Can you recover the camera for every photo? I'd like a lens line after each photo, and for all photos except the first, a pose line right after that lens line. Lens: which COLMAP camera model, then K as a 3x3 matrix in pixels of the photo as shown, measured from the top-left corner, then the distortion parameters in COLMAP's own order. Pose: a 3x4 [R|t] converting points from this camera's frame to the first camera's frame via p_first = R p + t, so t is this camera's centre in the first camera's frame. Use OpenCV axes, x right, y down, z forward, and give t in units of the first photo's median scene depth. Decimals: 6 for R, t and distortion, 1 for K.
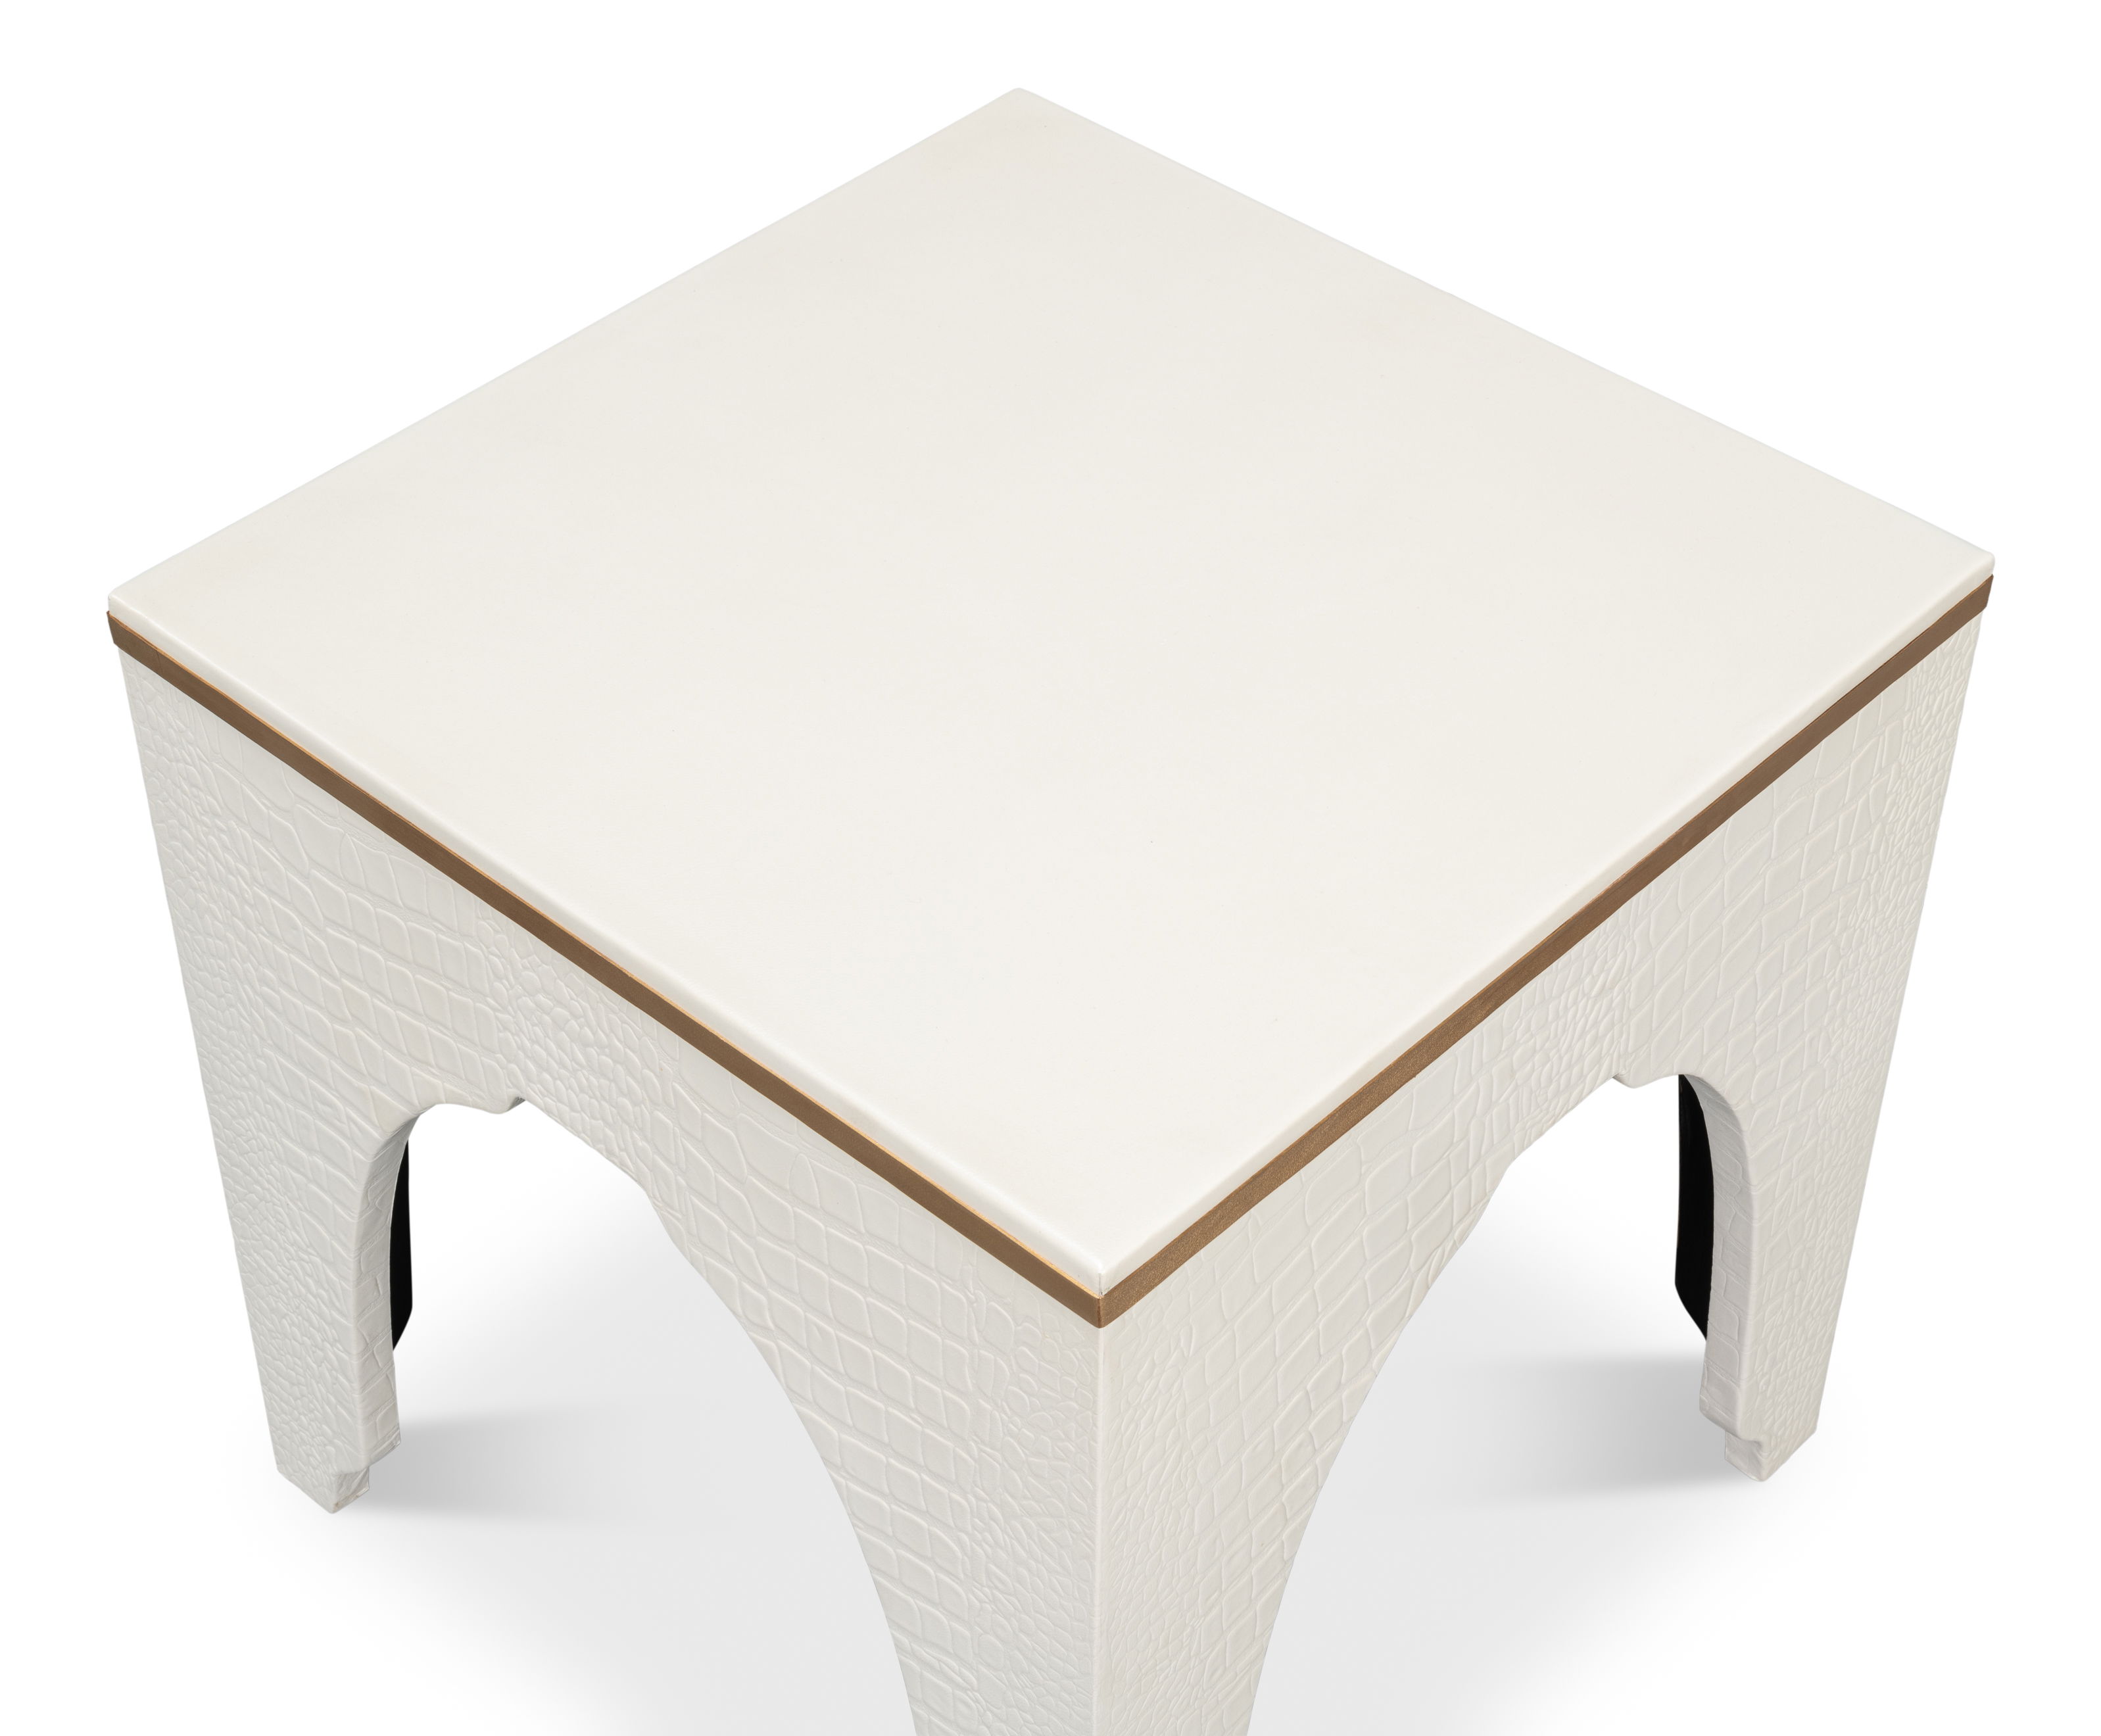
lens RADIAL K [[3931.3, 0, 957.1], [0, 3931.3, 916.3], [0, 0, 1]] dist [0.029617, 0.000000]
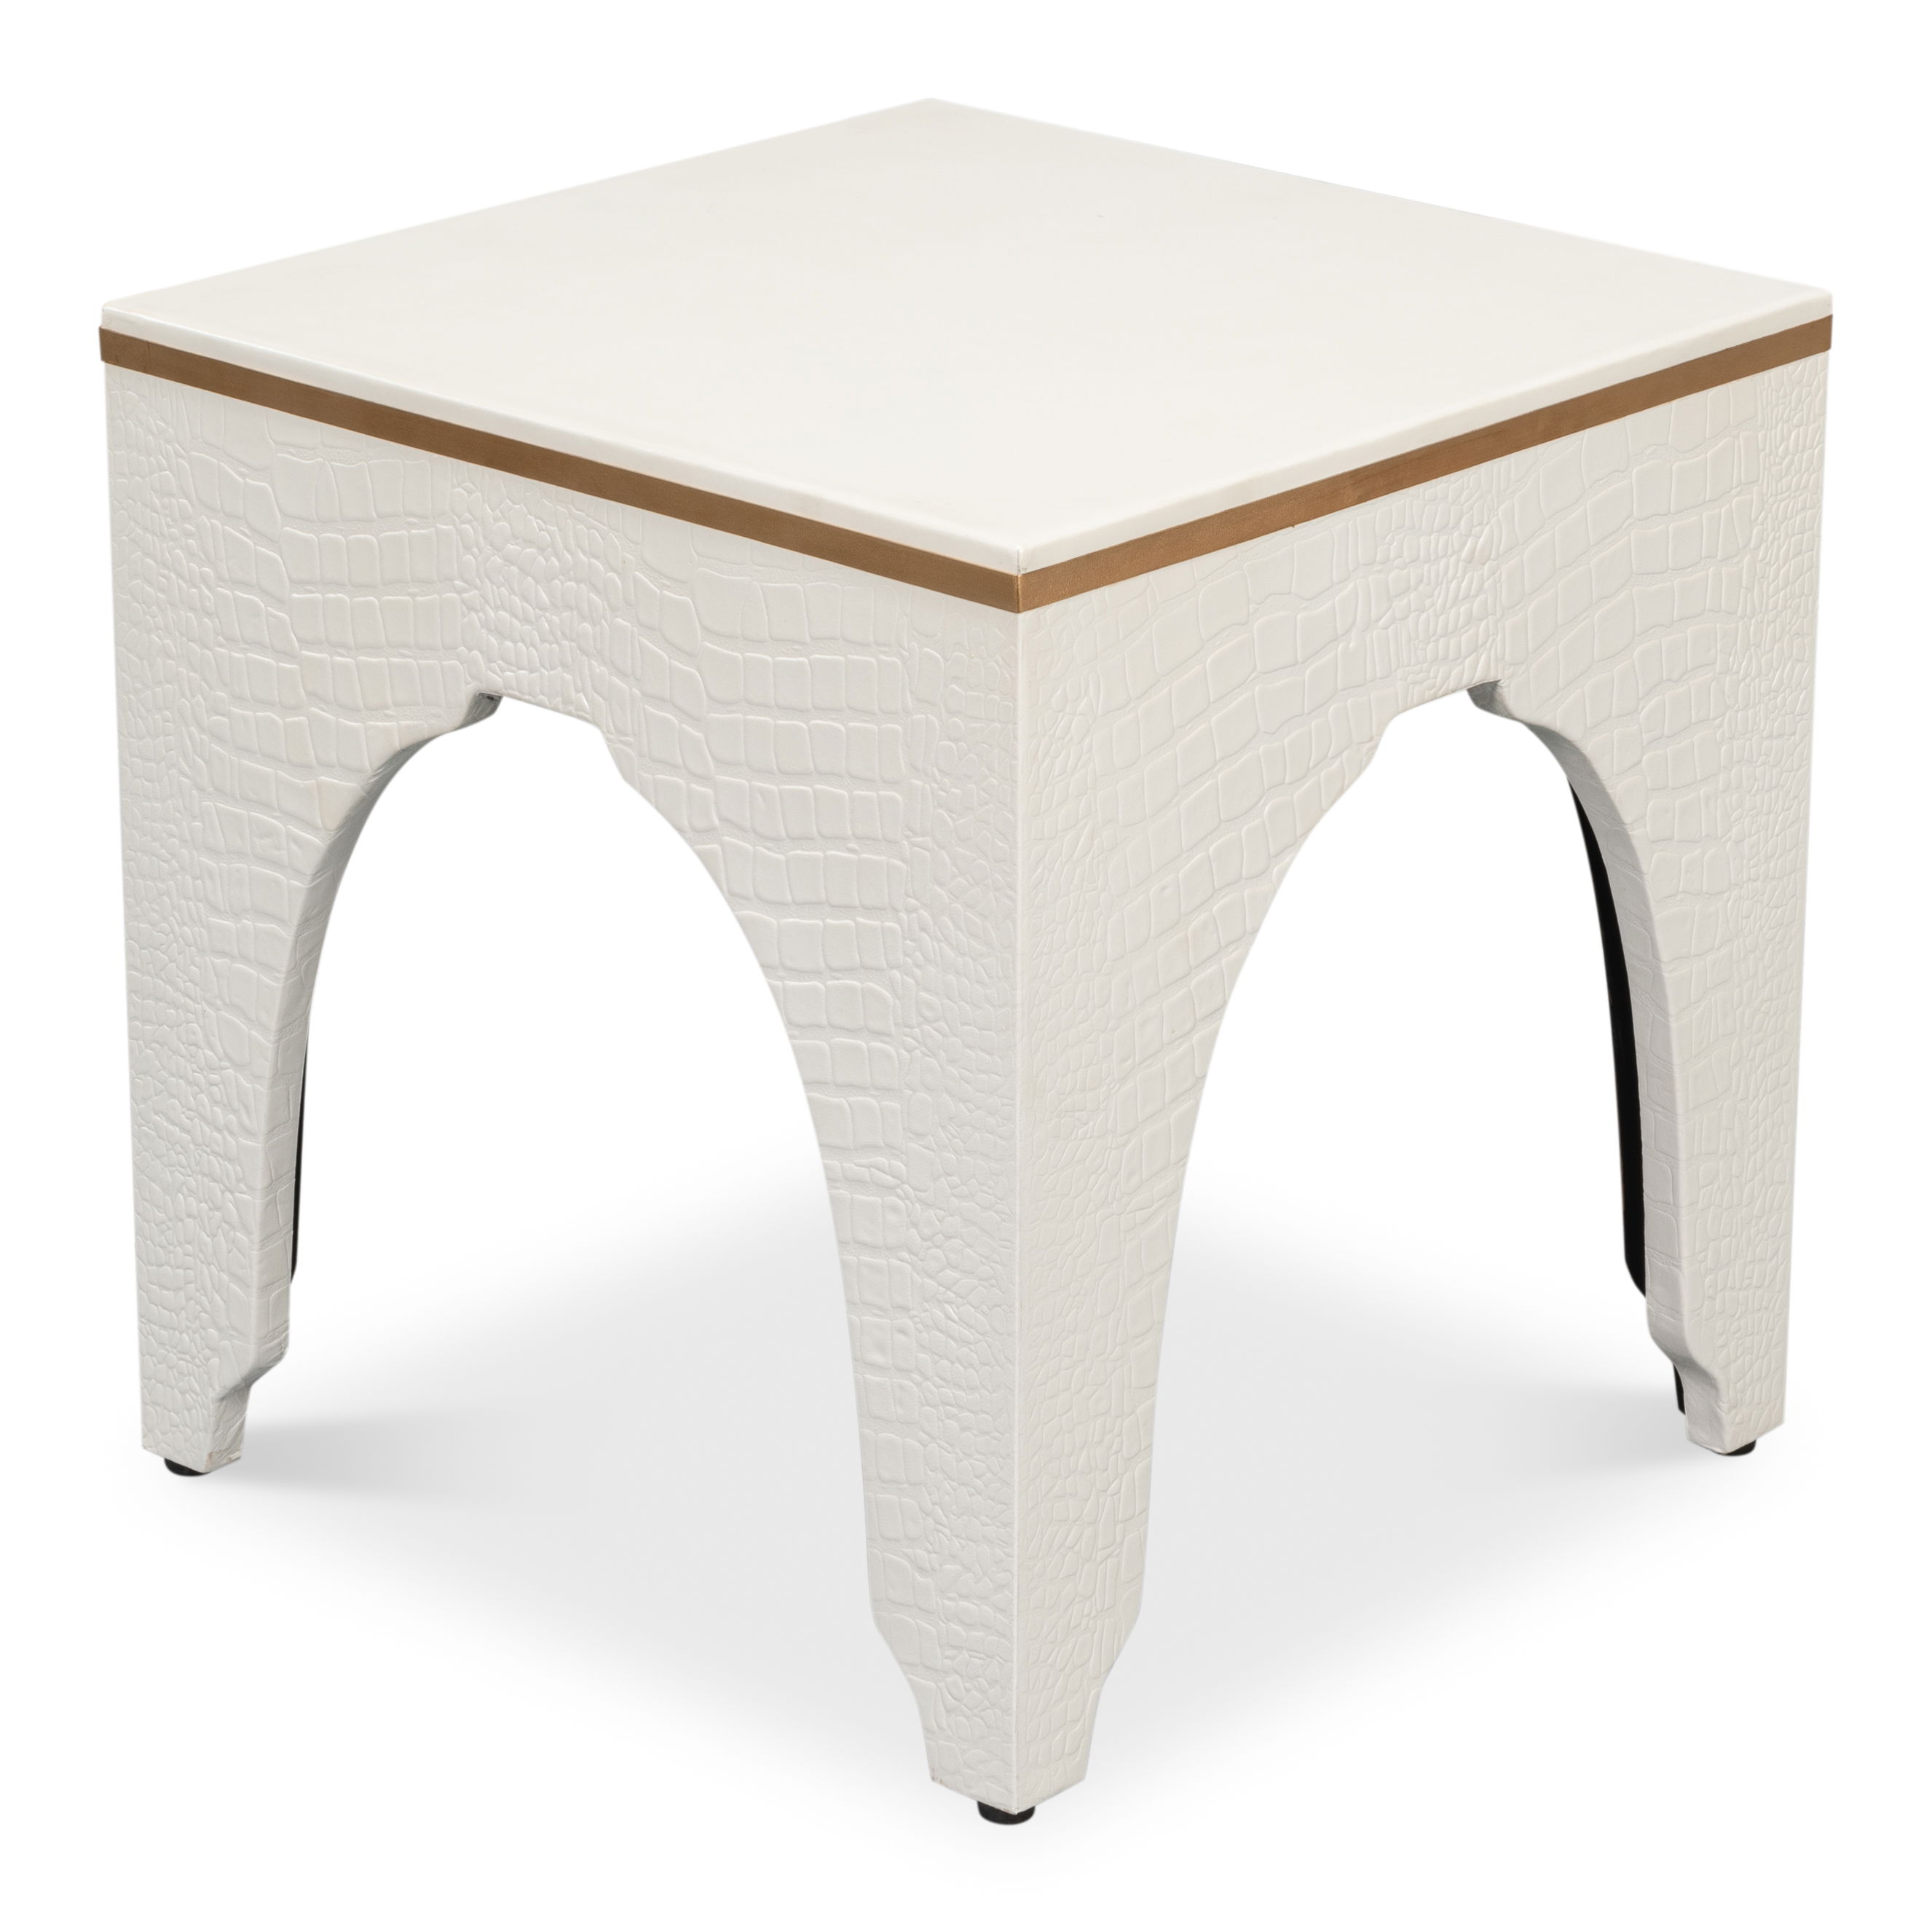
lens RADIAL K [[7262.7, 0, 835.4], [0, 7262.7, 872.5], [0, 0, 1]] dist [0.058831, 0.000000]
pose [[0.999917, 0.004423, 0.012063, -0.038049], [0.000672, 0.919582, -0.392897, 0.893349], [-0.012831, 0.392873, 0.919503, -0.828268]]
